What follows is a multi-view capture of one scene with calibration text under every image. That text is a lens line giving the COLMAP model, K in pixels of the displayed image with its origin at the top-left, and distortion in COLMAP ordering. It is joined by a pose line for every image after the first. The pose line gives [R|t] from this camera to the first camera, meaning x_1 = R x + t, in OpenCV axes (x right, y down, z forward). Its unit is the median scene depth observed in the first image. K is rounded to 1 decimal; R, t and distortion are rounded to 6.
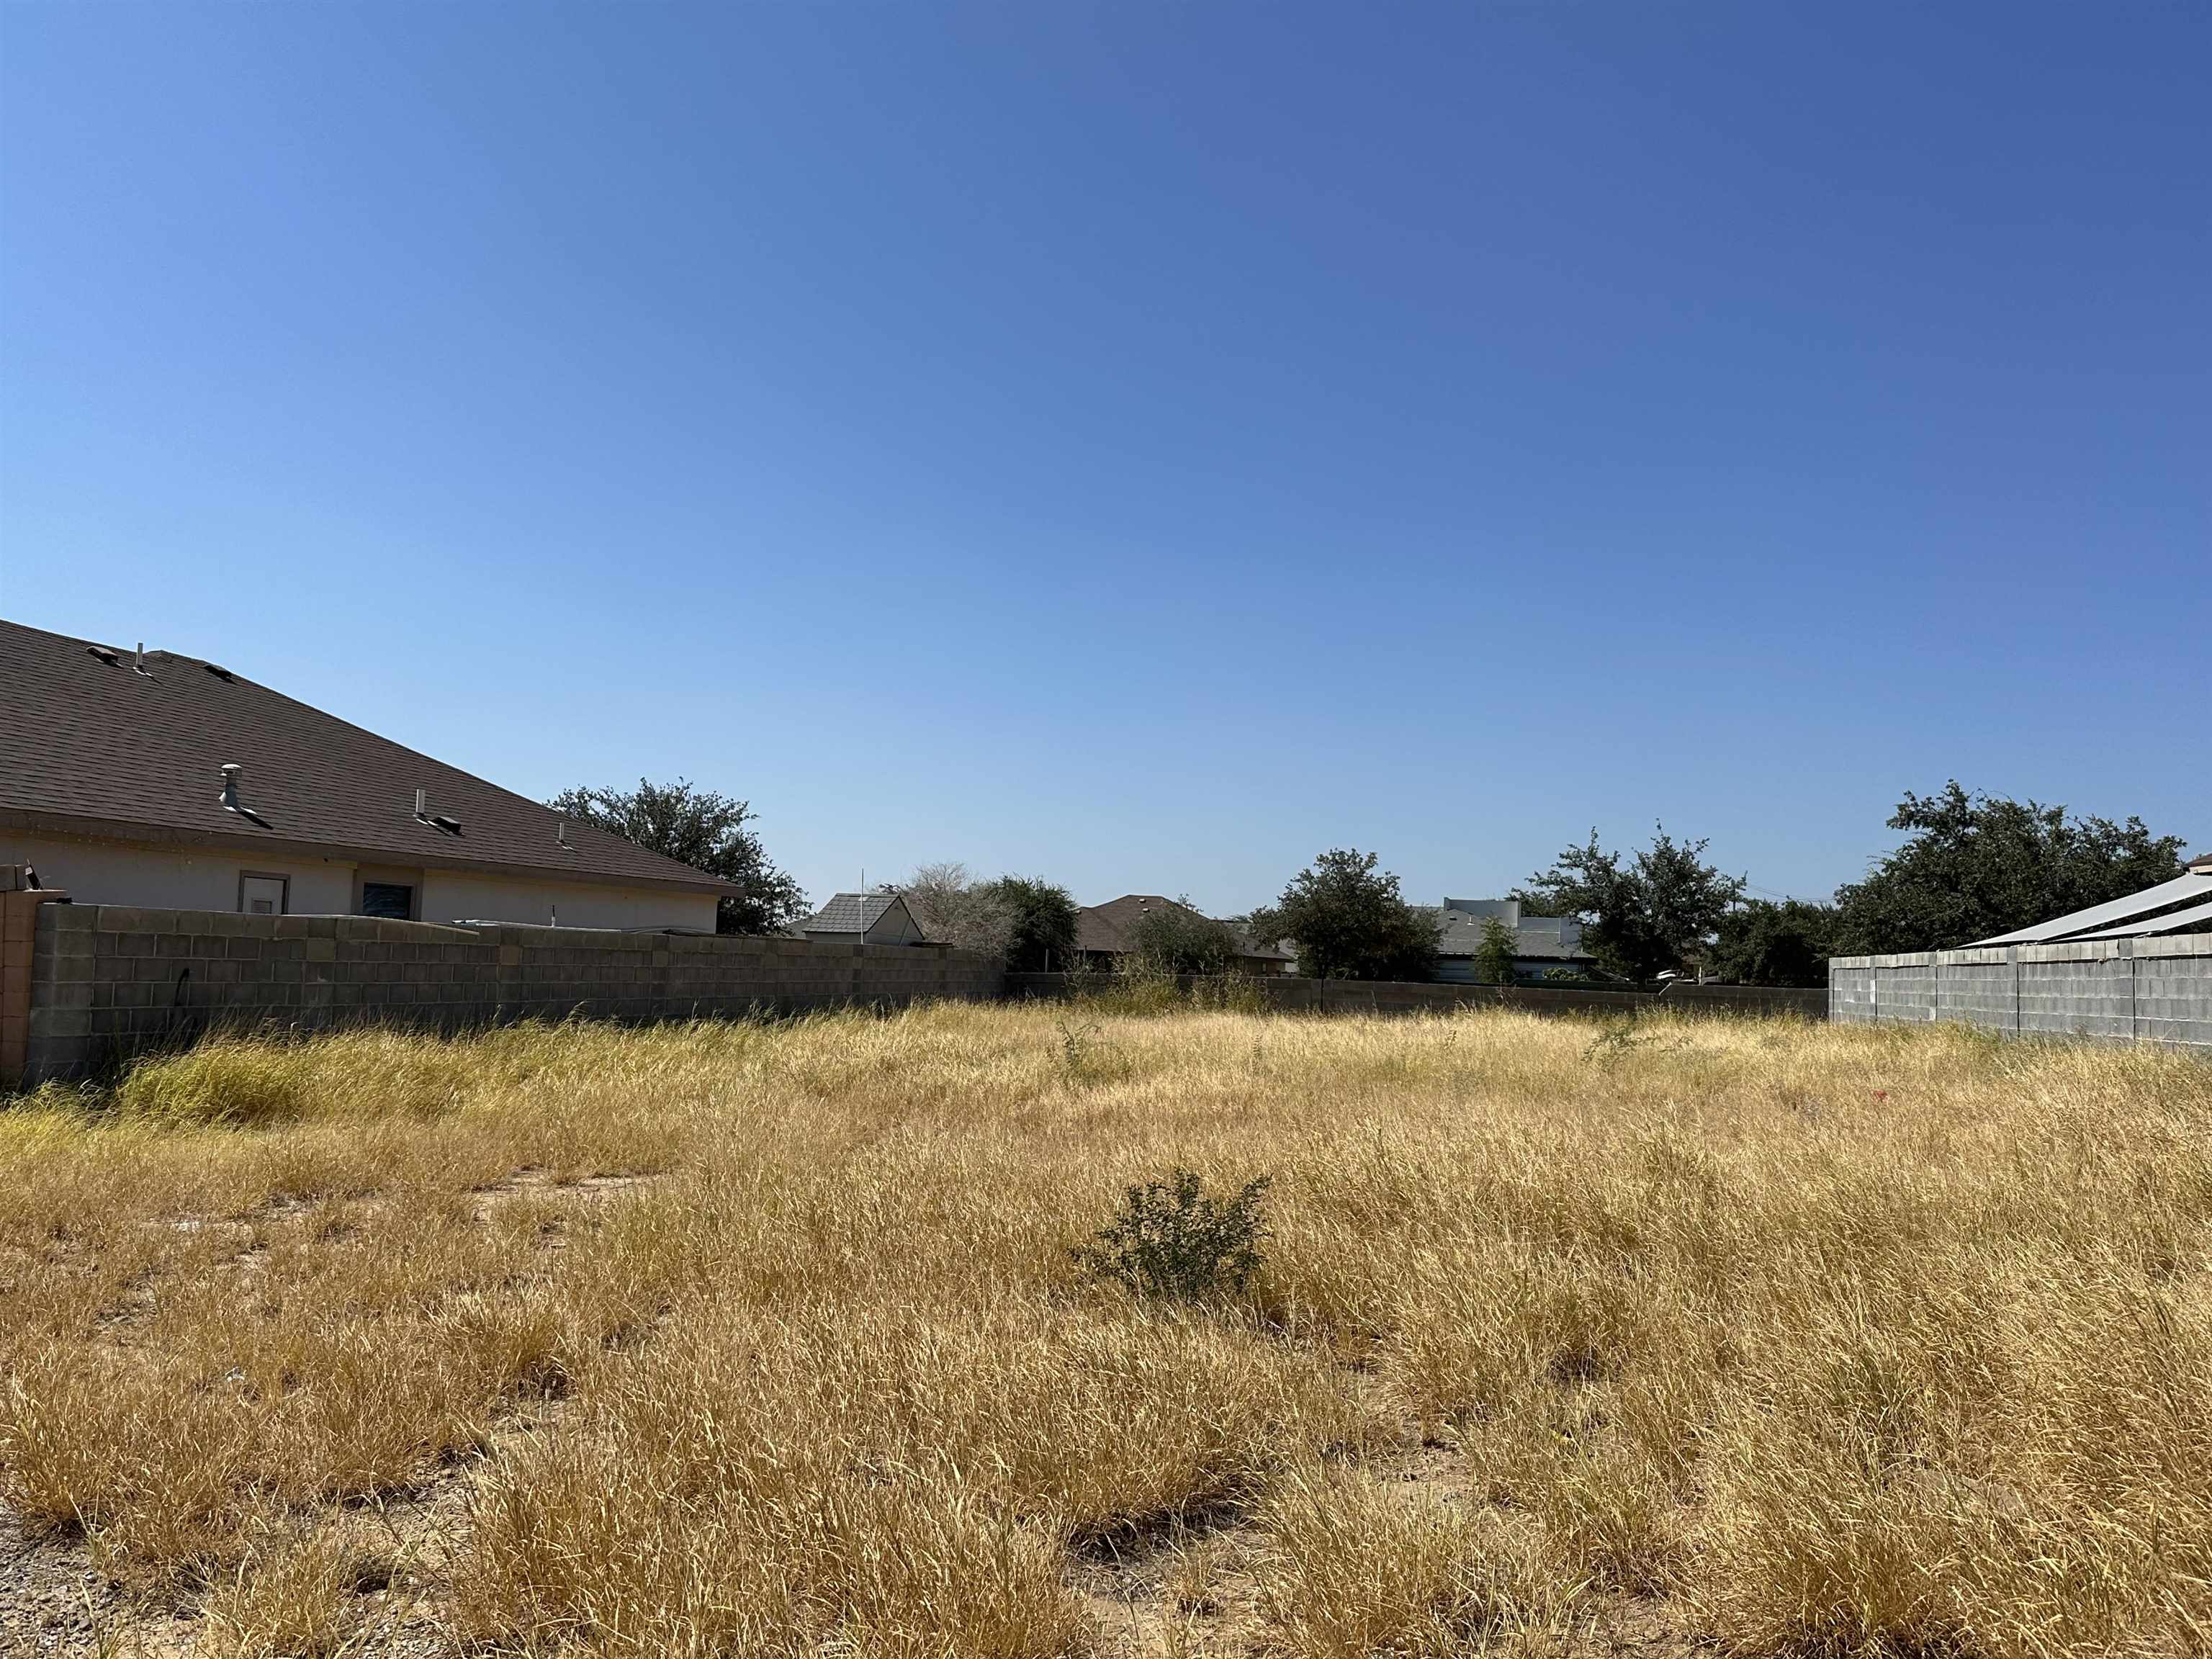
lens RADIAL K [[1811.5, 0, 1102.9], [0, 1811.5, 815.3], [0, 0, 1]] dist [0.051523, -0.017009]
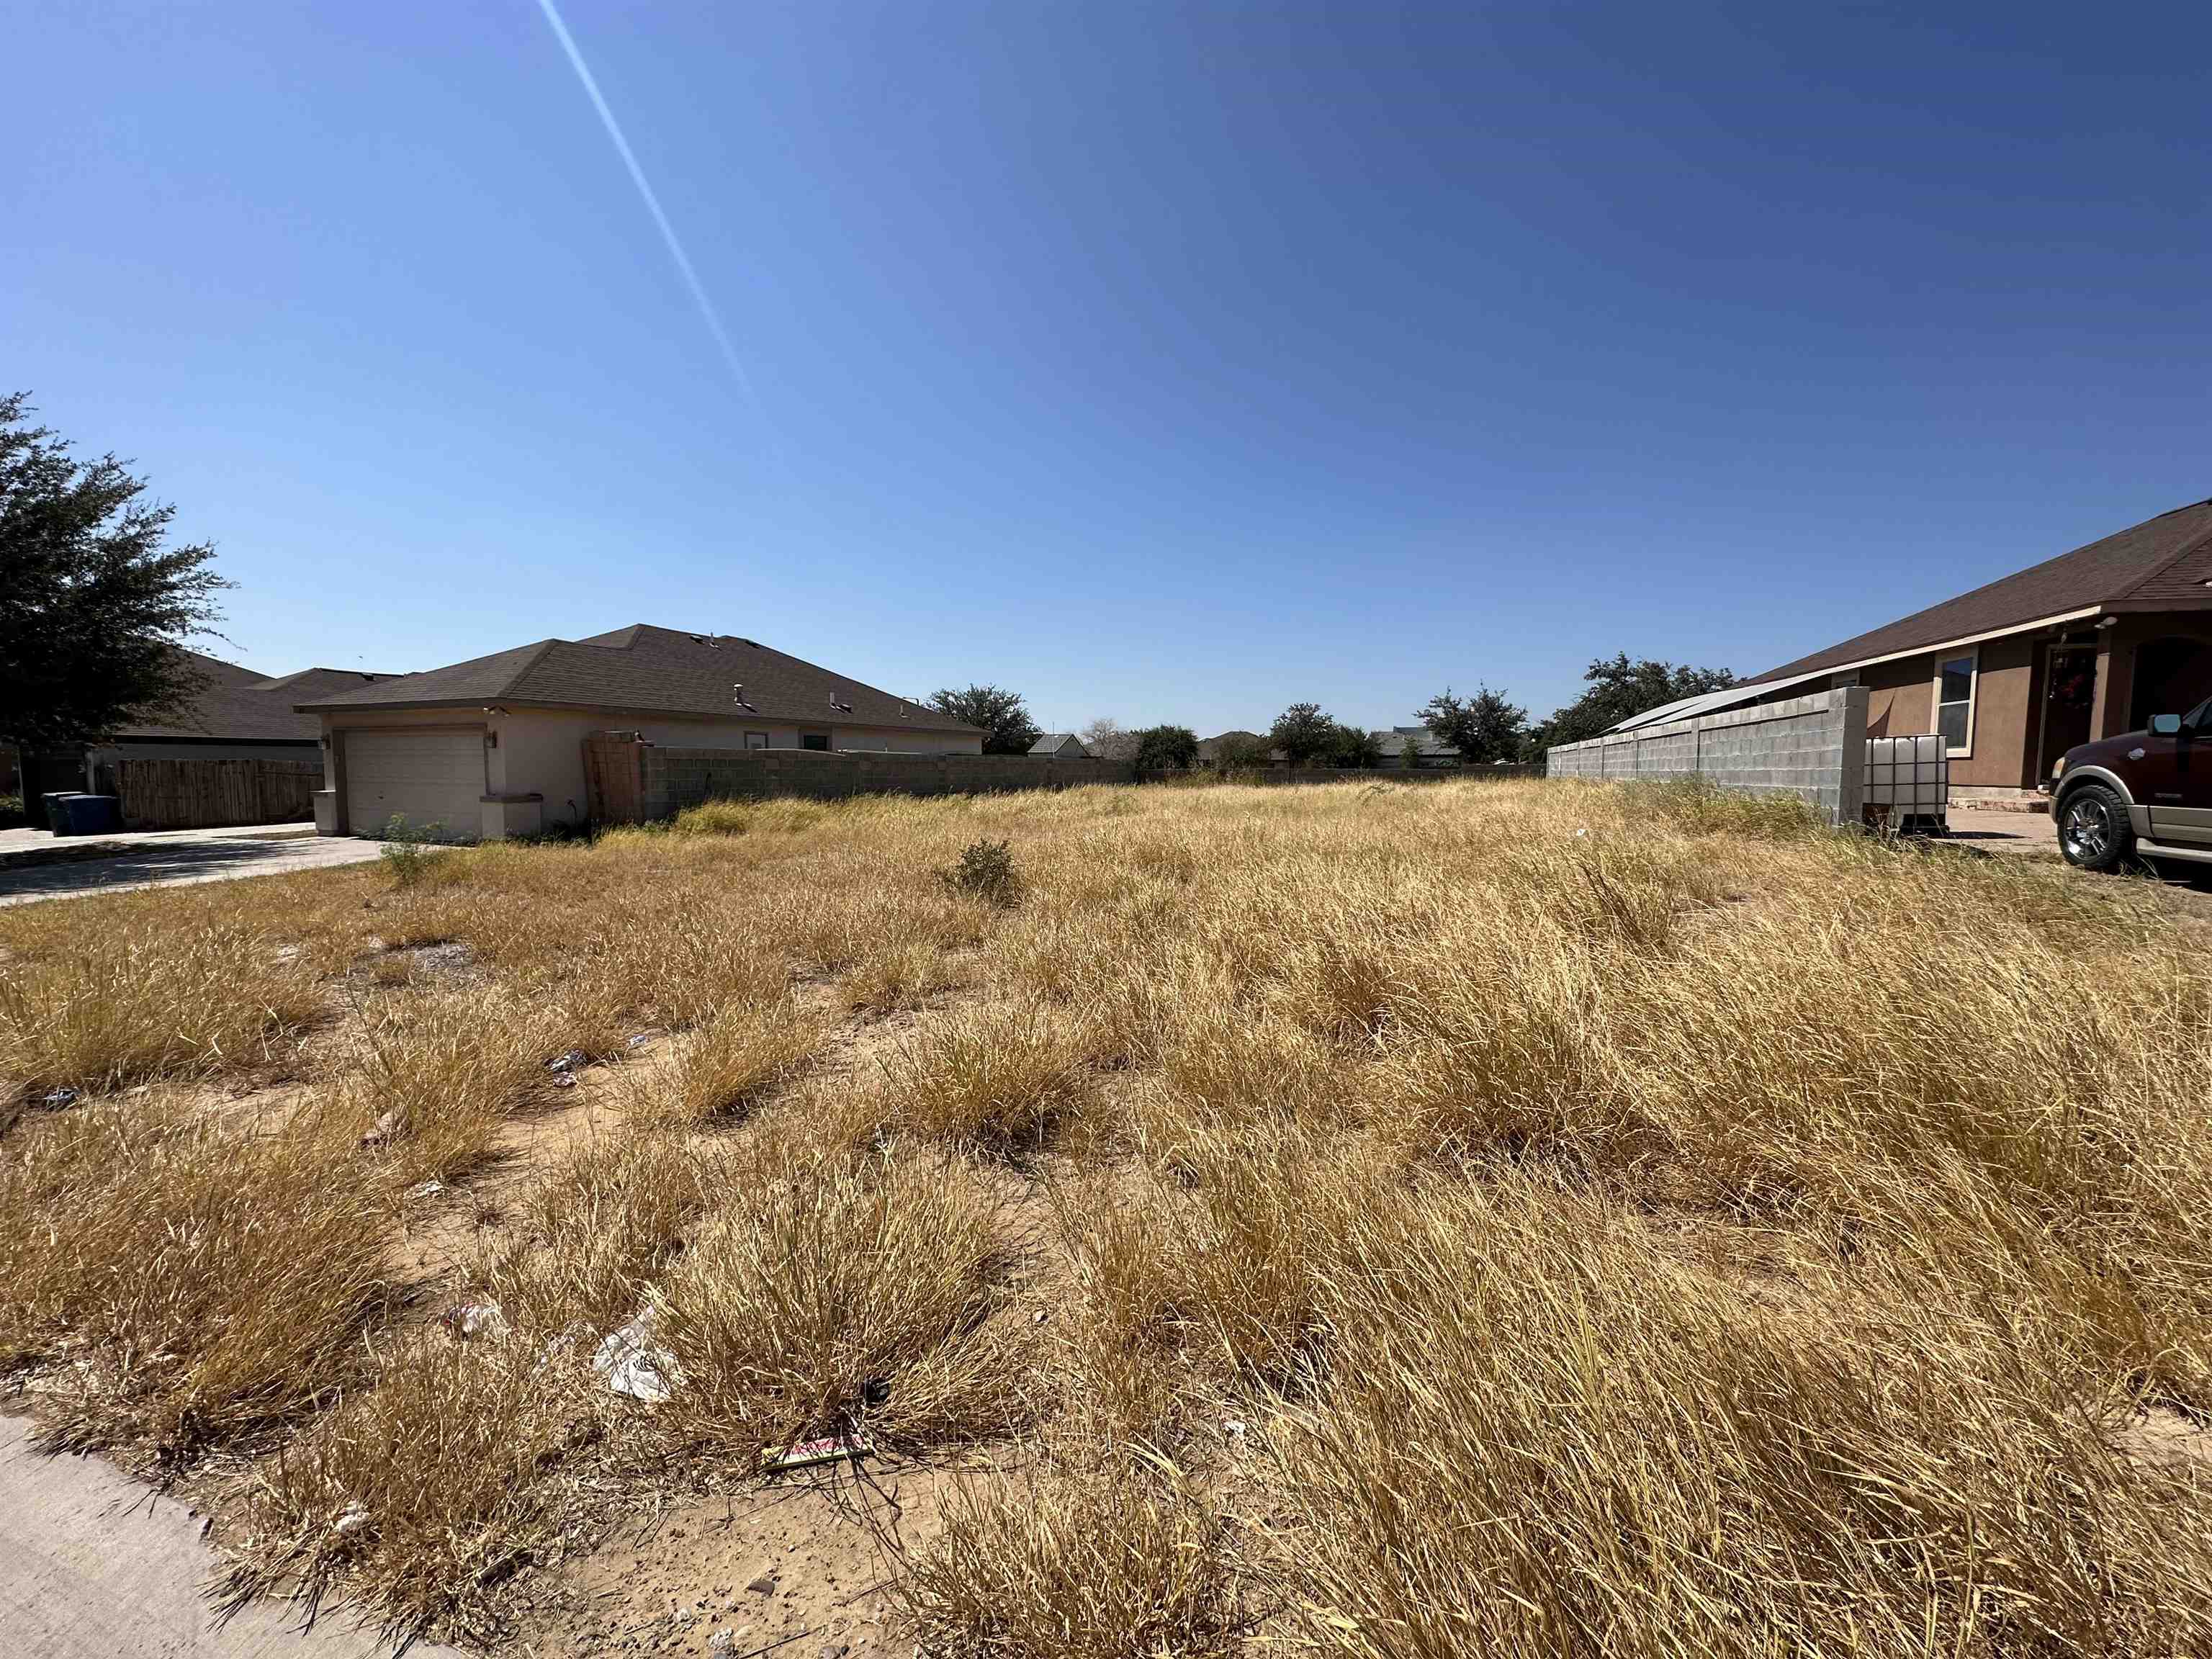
lens RADIAL K [[887.0, 0, 1106.1], [0, 887.0, 833.1], [0, 0, 1]] dist [0.001104, -0.000227]
pose [[0.986286, -0.019837, -0.163851, 0.083719], [0.044535, 0.987914, 0.148468, 0.006120], [0.158926, -0.153729, 0.975249, -0.017282]]
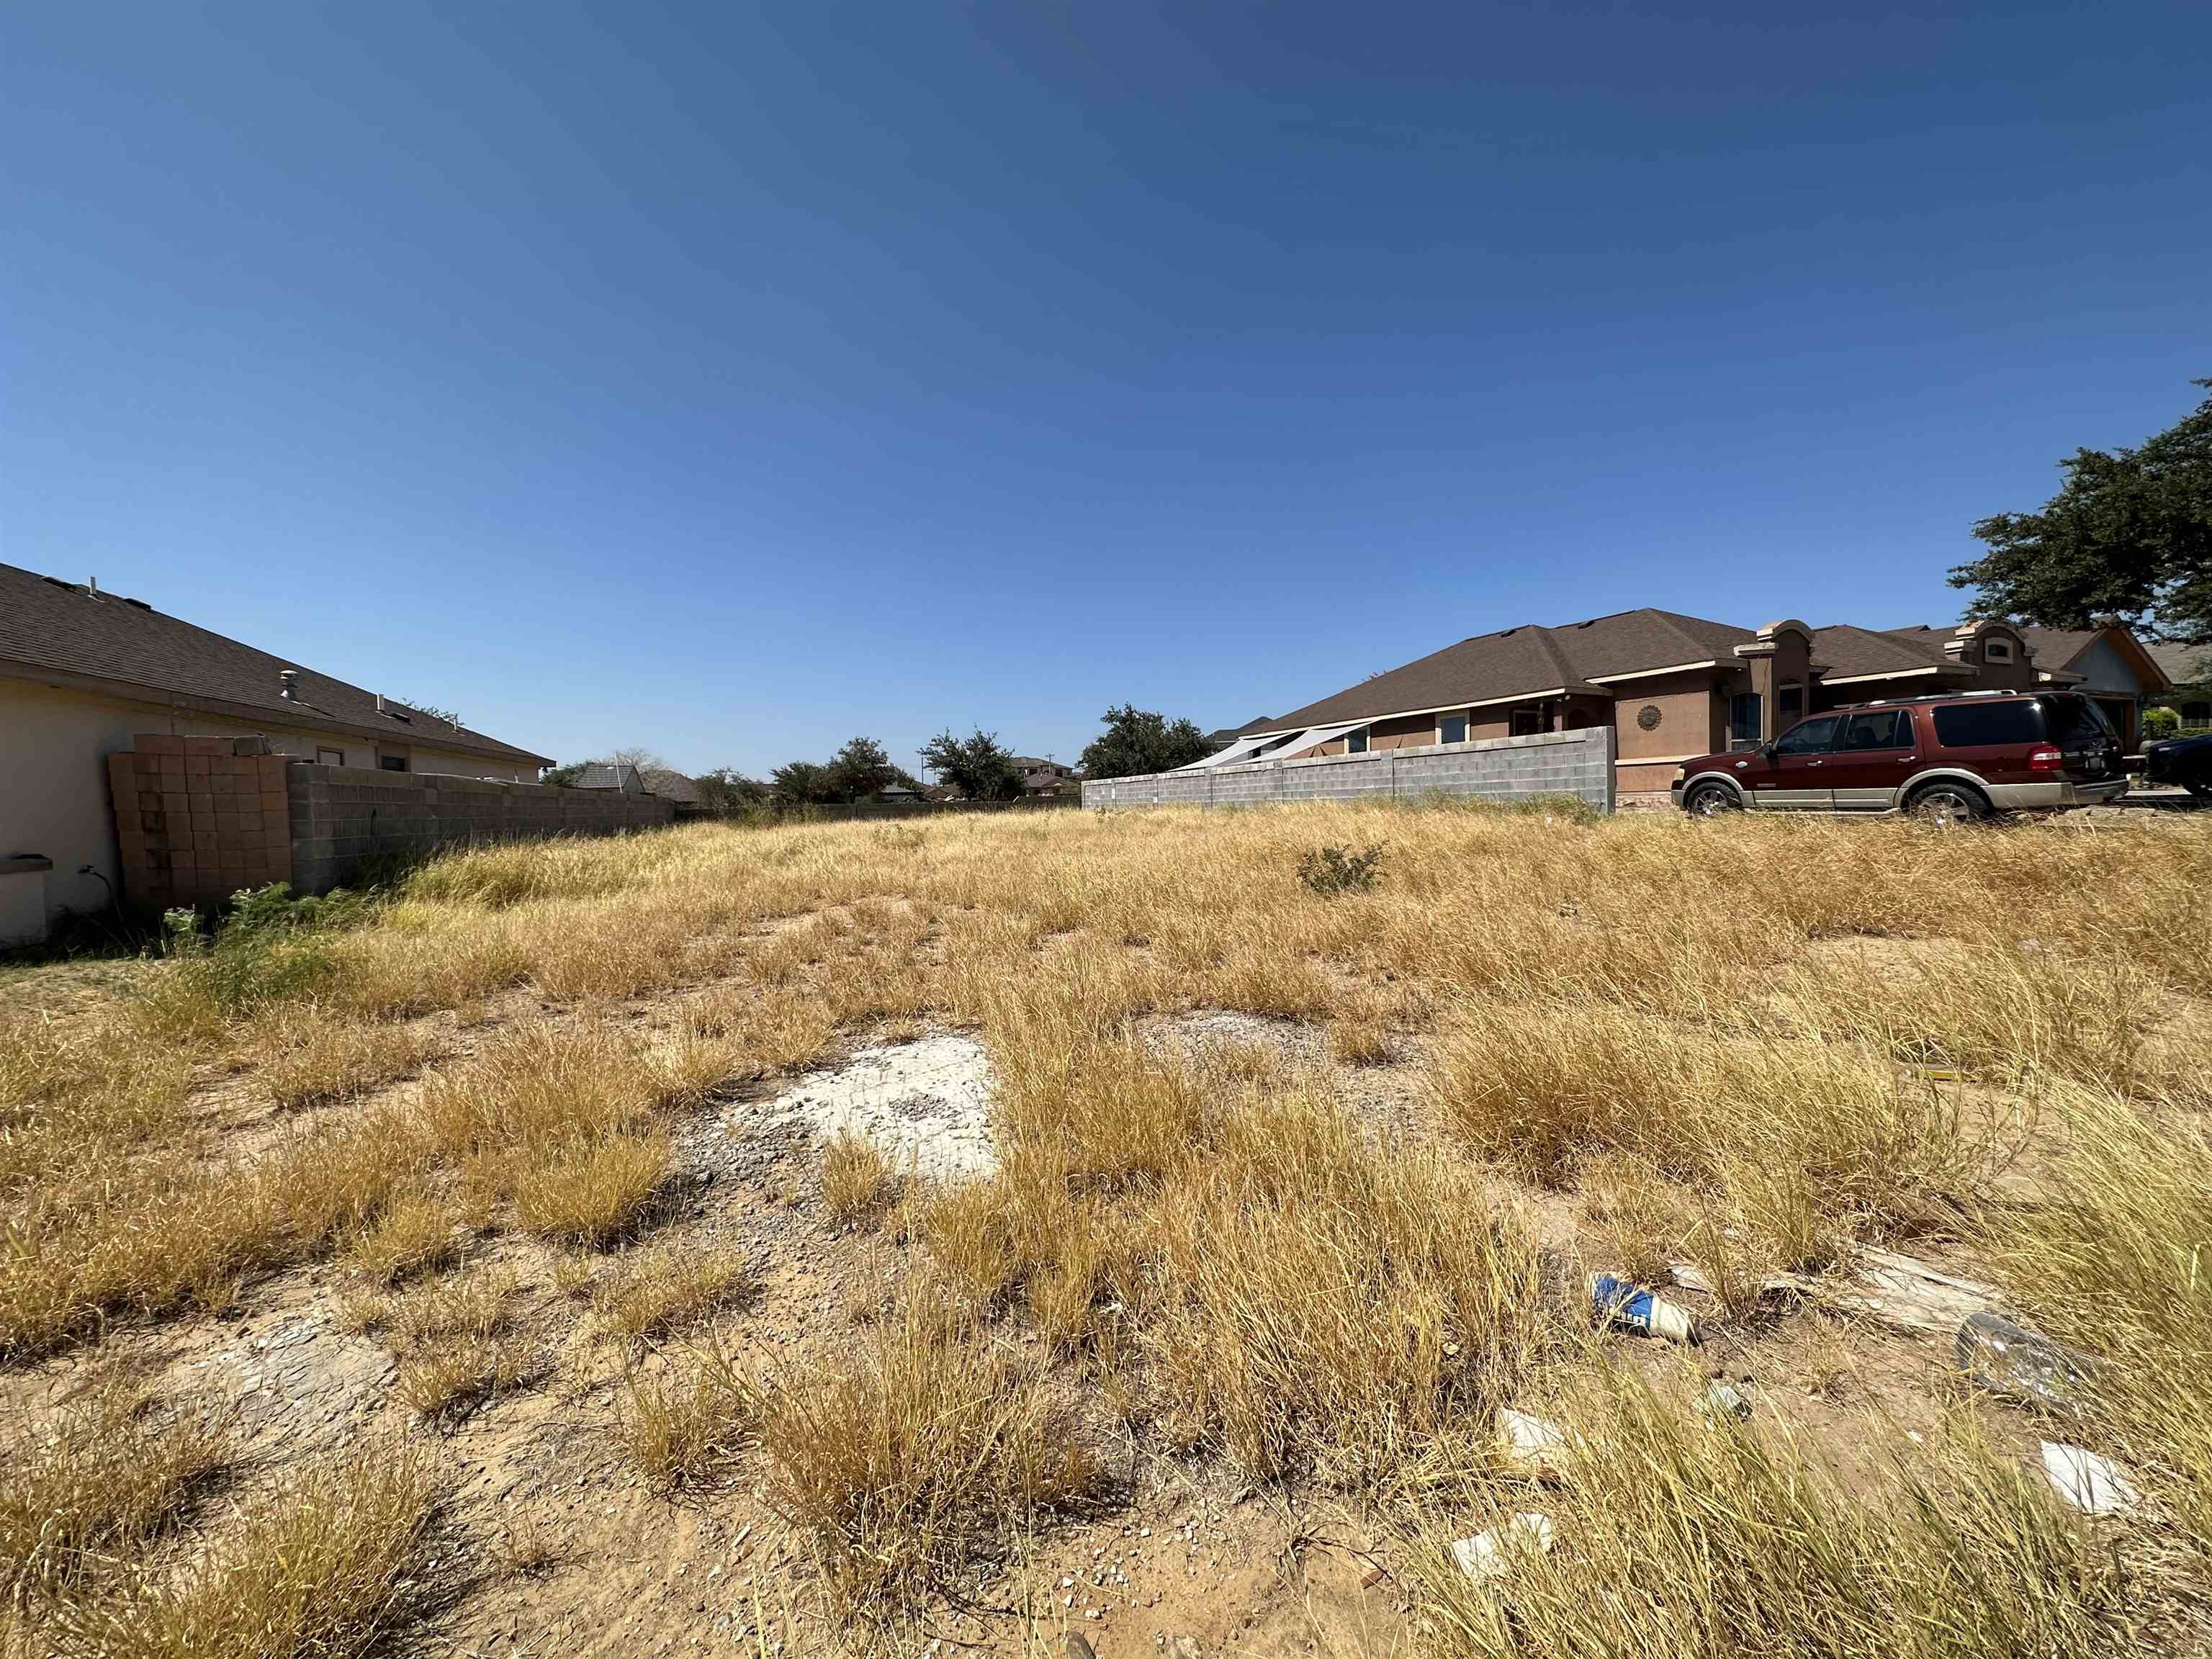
lens RADIAL K [[887.0, 0, 1110.3], [0, 887.0, 834.6], [0, 0, 1]] dist [0.001104, -0.000227]
pose [[0.841225, -0.071650, 0.535917, -0.175208], [0.007494, 0.992631, 0.120946, 0.010417], [-0.540634, -0.097727, 0.835563, 0.047135]]
